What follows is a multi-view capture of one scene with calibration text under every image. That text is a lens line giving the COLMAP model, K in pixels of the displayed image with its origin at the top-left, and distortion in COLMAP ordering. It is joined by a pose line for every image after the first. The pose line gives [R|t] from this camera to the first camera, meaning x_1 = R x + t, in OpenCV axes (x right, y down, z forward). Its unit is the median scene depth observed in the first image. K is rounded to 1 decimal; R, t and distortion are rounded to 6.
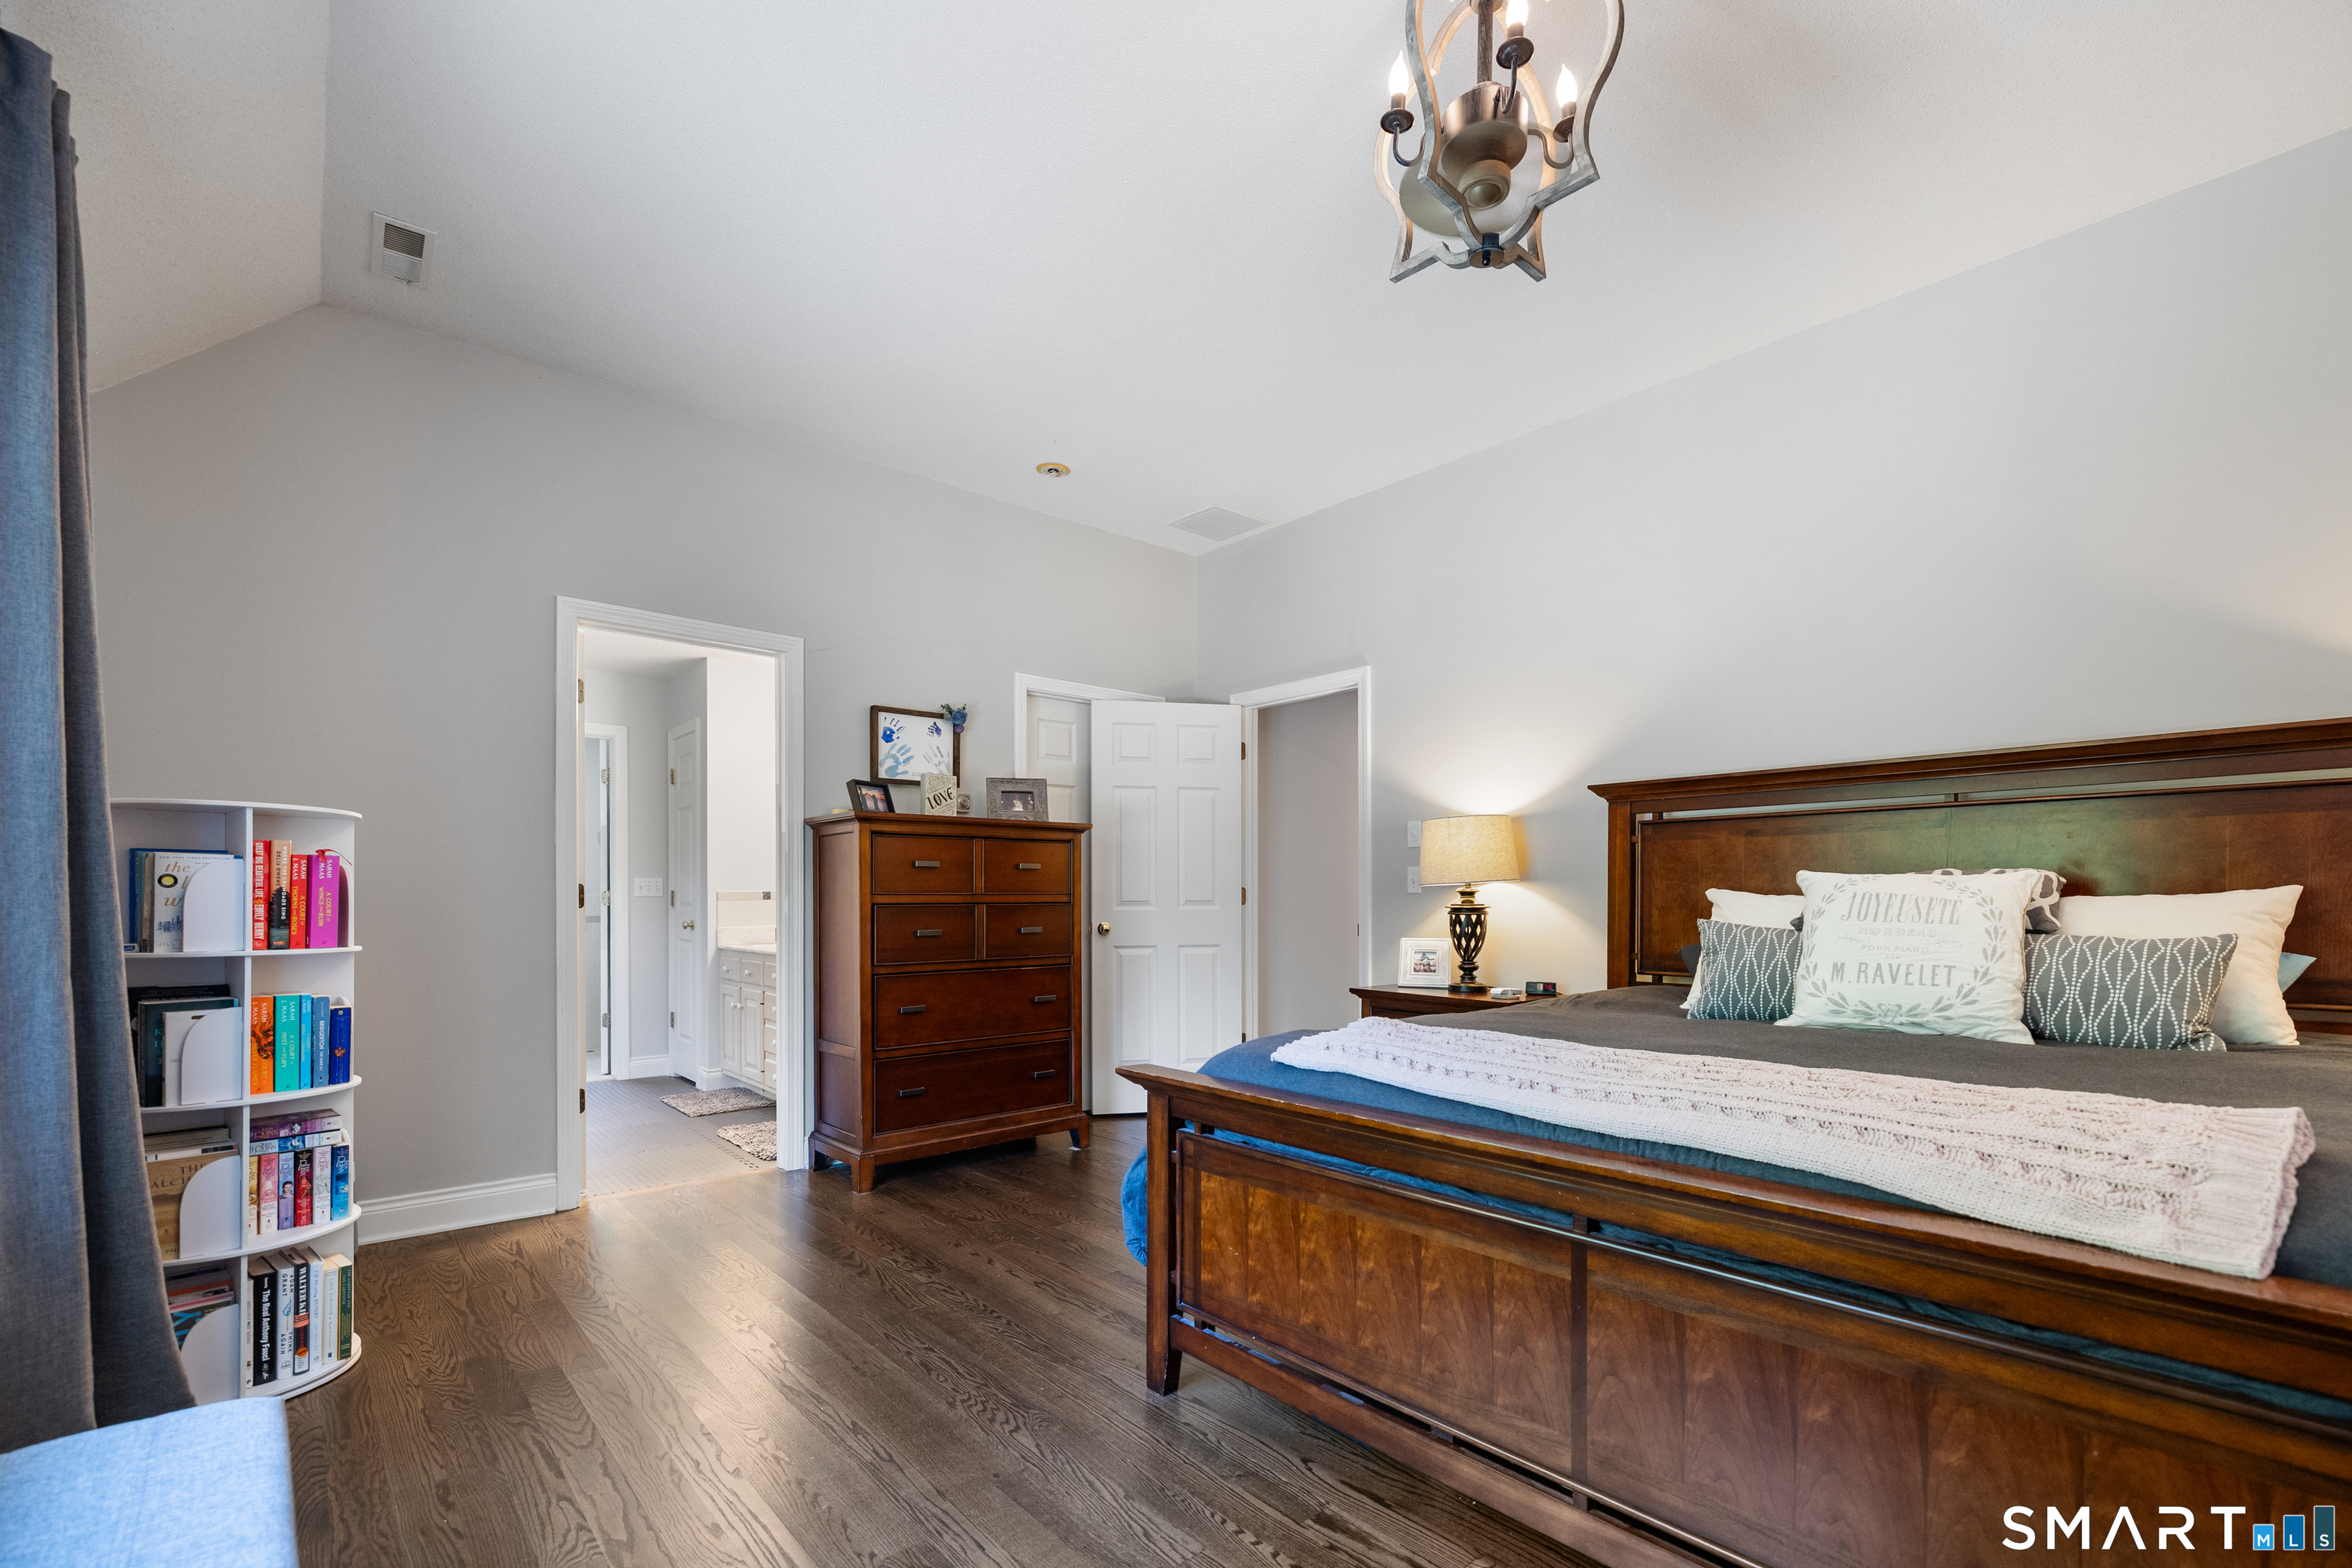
lens RADIAL K [[1022.9, 0, 1173.7], [0, 1022.9, 896.3], [0, 0, 1]] dist [0.019211, 0.000093]
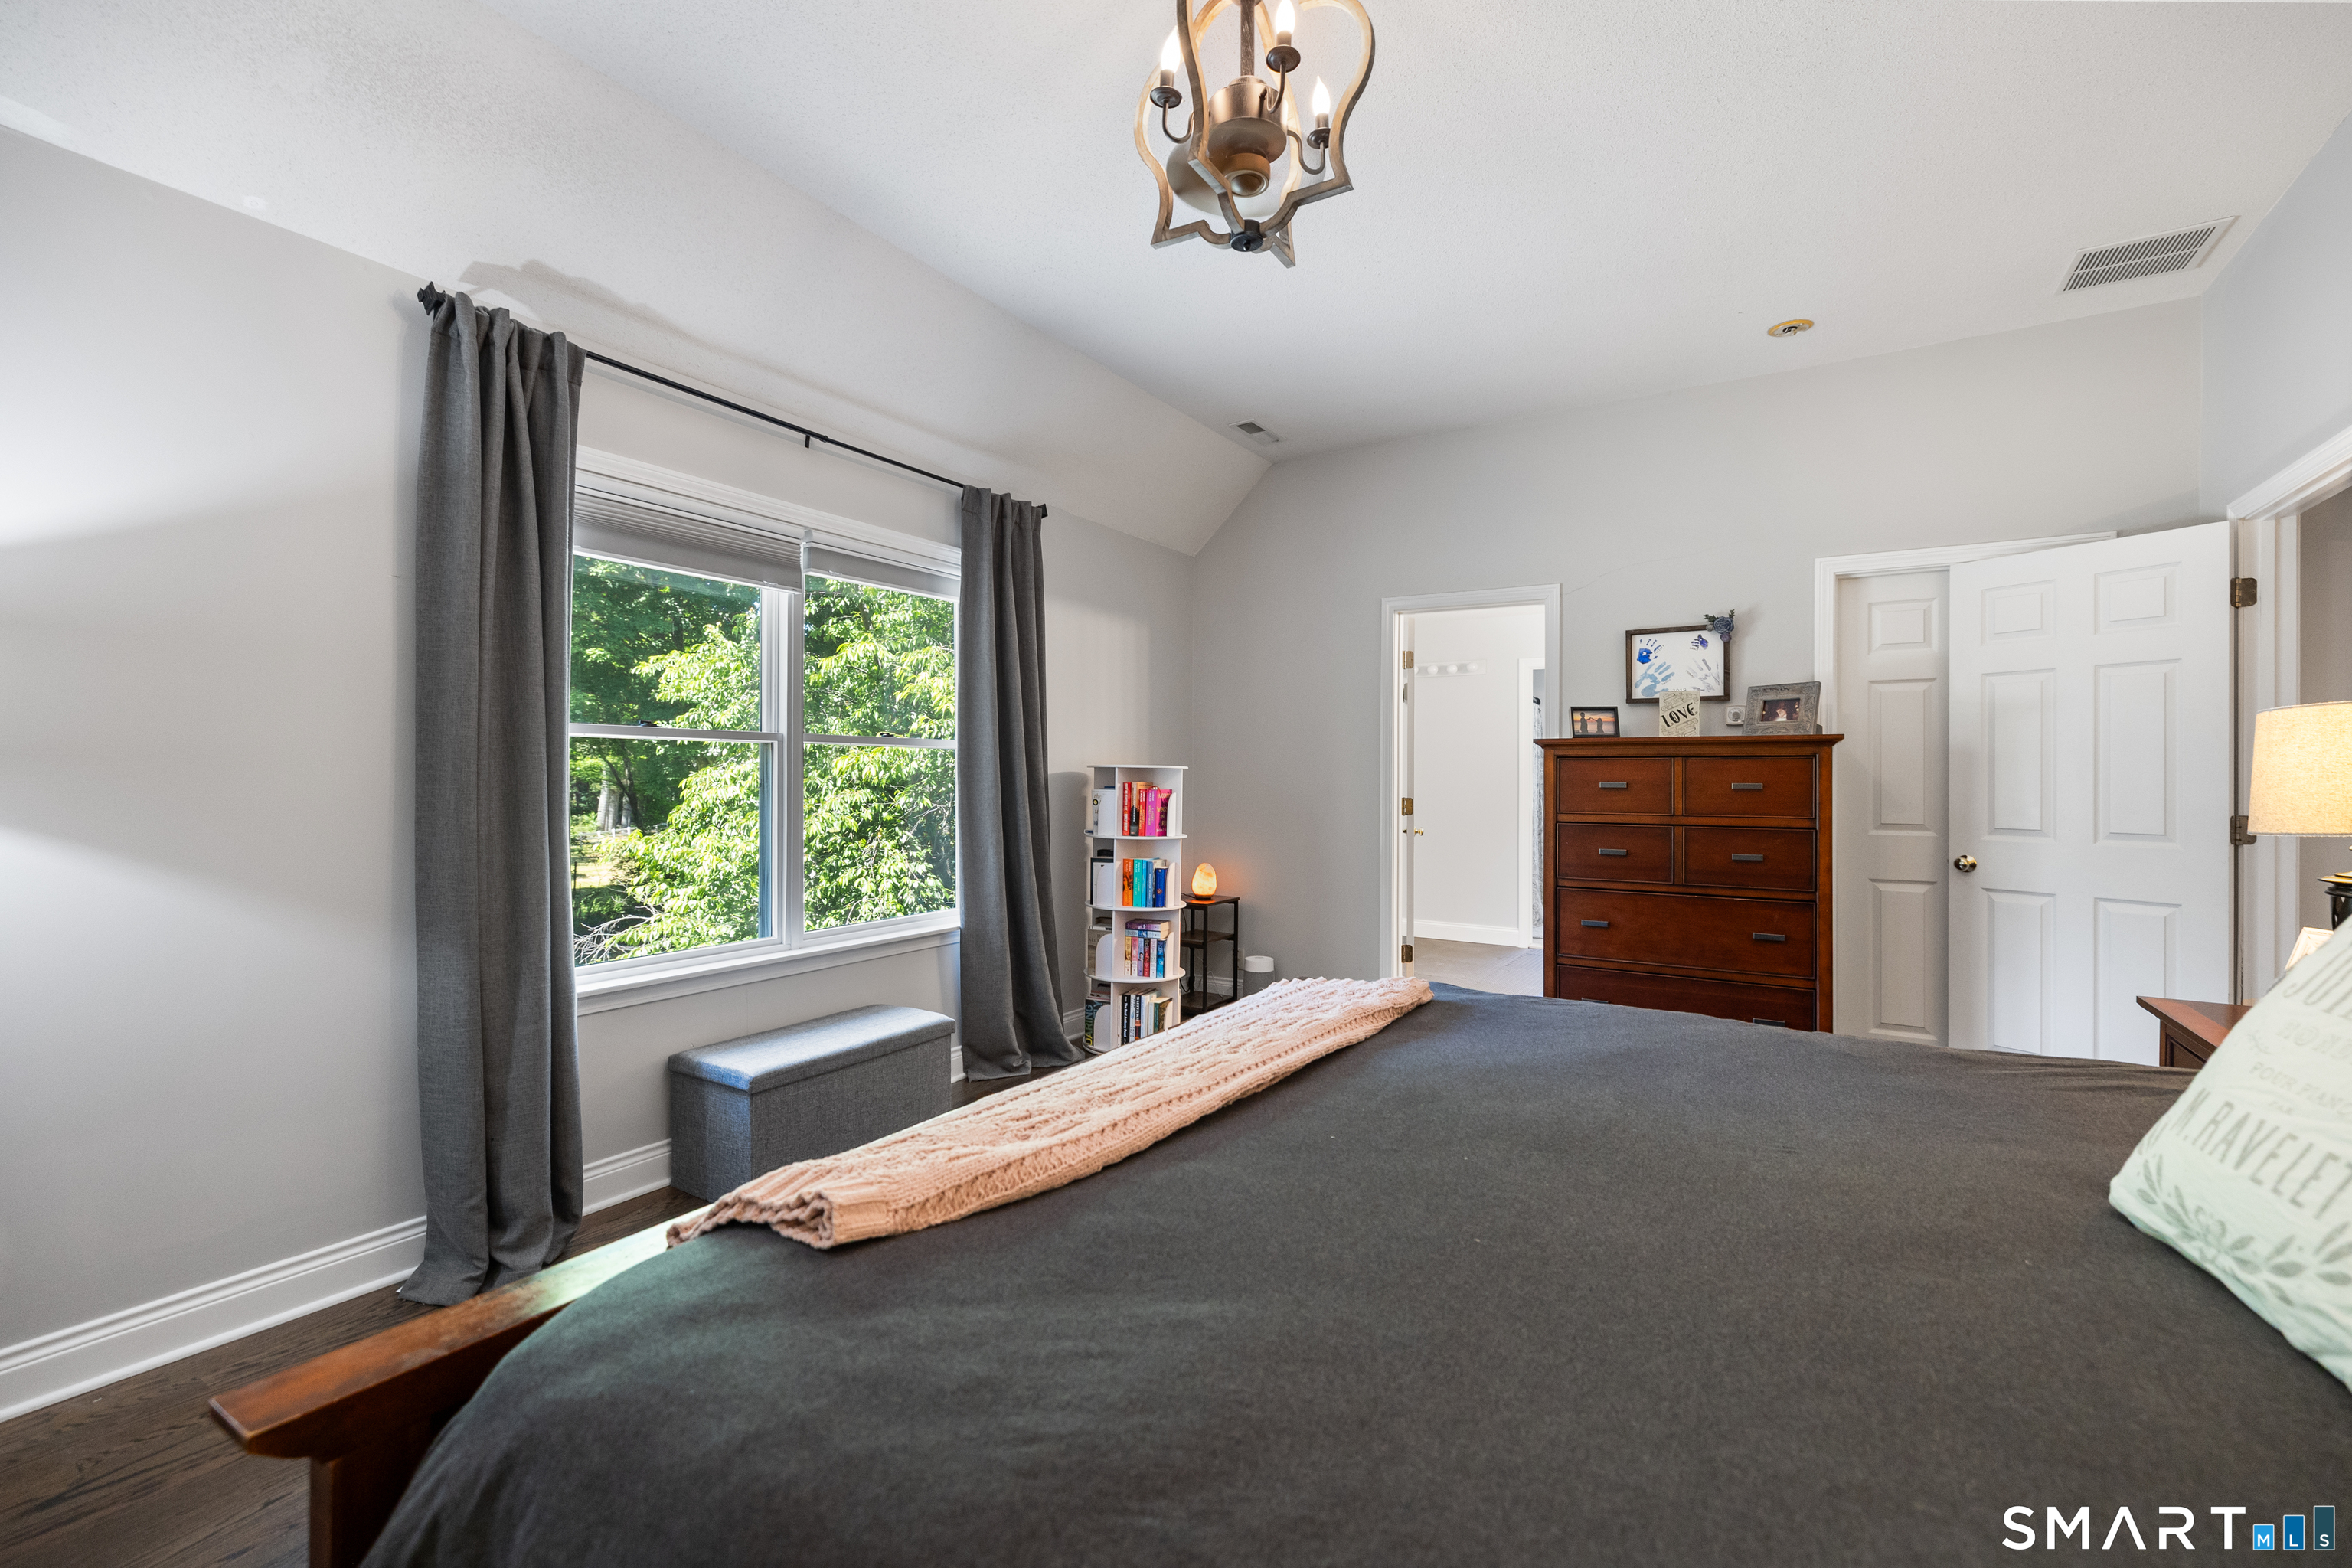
lens RADIAL K [[983.0, 0, 1191.5], [0, 983.0, 783.4], [0, 0, 1]] dist [0.001387, -0.000196]
pose [[0.317009, 0.004994, -0.948409, 0.516421], [-0.007680, 0.999967, 0.002698, -0.029794], [0.948392, 0.006428, 0.317037, 0.263196]]
